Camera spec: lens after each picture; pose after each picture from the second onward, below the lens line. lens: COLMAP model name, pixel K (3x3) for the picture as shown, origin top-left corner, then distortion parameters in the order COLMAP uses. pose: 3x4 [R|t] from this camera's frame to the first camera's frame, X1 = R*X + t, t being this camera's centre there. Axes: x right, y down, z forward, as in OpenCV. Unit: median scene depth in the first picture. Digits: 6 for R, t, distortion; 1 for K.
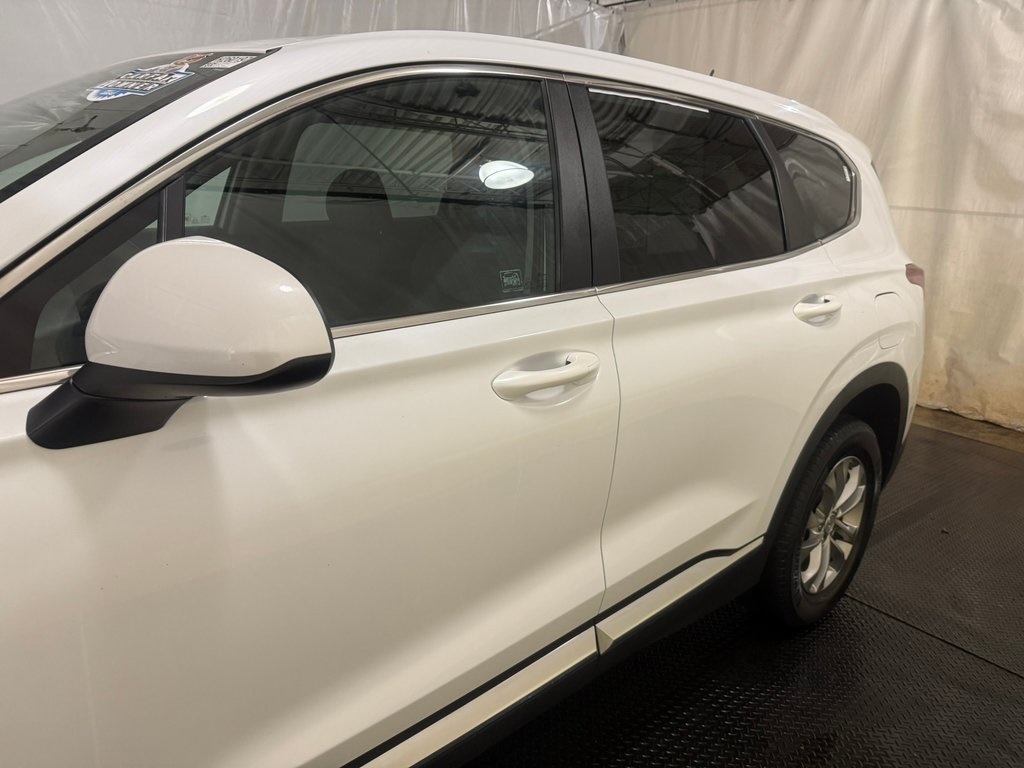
lens RADIAL K [[703.5, 0, 512.0], [0, 703.5, 384.0], [0, 0, 1]] dist [0.047885, -0.060854]
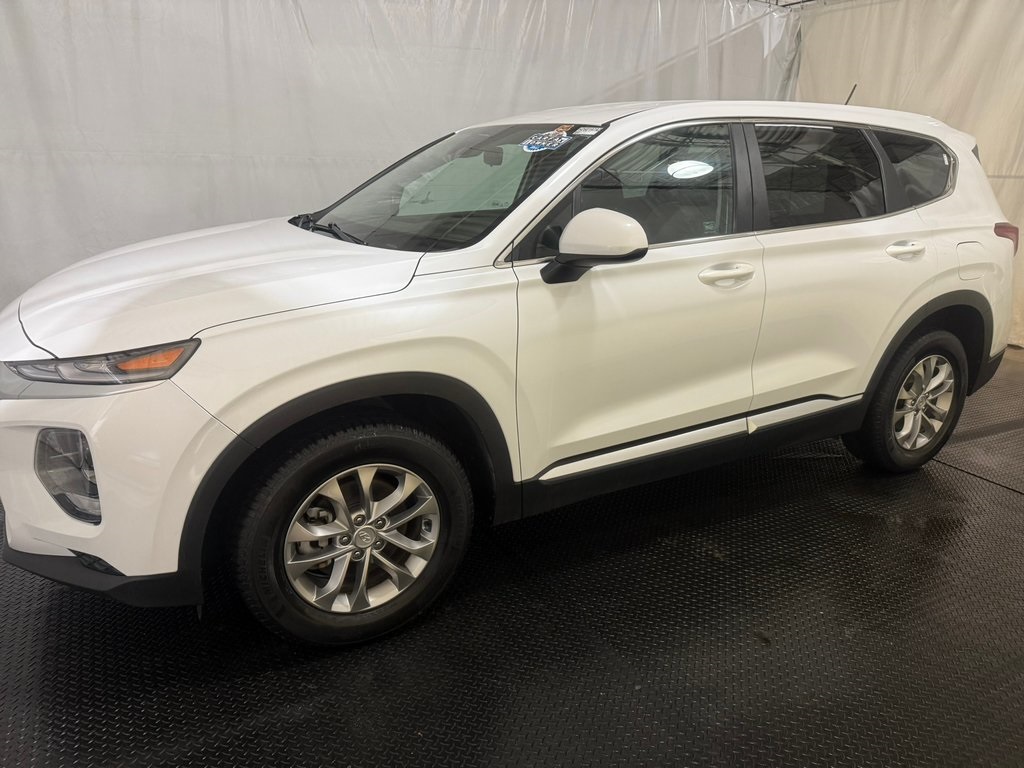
lens RADIAL K [[703.5, 0, 512.0], [0, 703.5, 384.0], [0, 0, 1]] dist [0.047885, -0.060854]
pose [[0.973589, 0.033044, -0.225902, -0.042085], [-0.027301, 0.999221, 0.028498, 0.139525], [0.226668, -0.021578, 0.973733, -0.602410]]
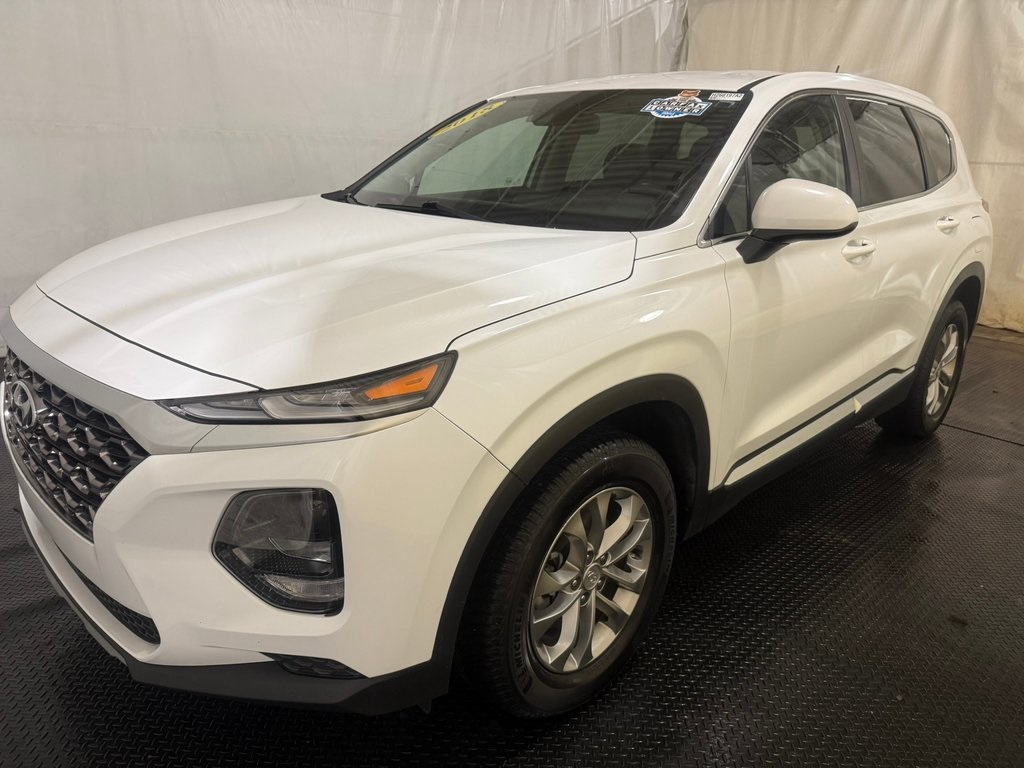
lens RADIAL K [[710.6, 0, 512.0], [0, 710.6, 384.0], [0, 0, 1]] dist [0.031677, -0.034492]
pose [[0.998806, -0.037269, 0.031578, -0.520842], [0.035856, 0.998379, 0.044212, 0.125312], [-0.033174, -0.043027, 0.998523, -0.514054]]
